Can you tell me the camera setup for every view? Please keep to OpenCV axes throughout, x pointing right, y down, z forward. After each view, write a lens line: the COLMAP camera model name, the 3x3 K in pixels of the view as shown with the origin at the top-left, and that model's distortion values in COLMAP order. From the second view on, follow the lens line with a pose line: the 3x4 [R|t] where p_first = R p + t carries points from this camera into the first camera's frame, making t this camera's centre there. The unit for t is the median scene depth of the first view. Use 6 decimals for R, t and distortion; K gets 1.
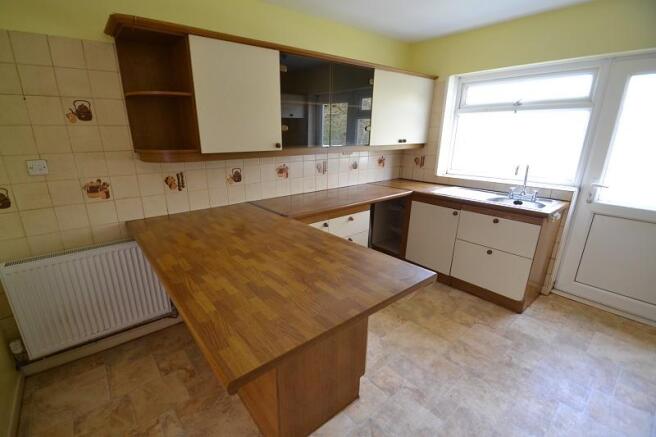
lens RADIAL K [[292.2, 0, 309.8], [0, 292.2, 225.9], [0, 0, 1]] dist [0.017550, -0.018833]
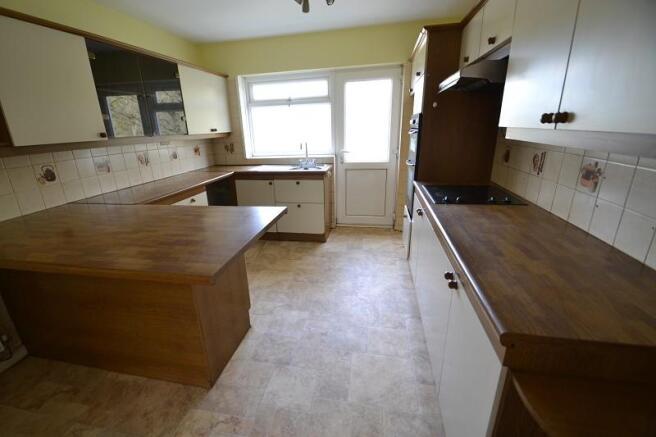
lens RADIAL K [[292.2, 0, 309.8], [0, 292.2, 225.9], [0, 0, 1]] dist [0.017550, -0.018833]
pose [[0.768952, -0.230751, 0.596210, -0.198011], [0.227652, 0.970290, 0.081922, 0.078210], [-0.597401, 0.072734, 0.798638, -0.134284]]
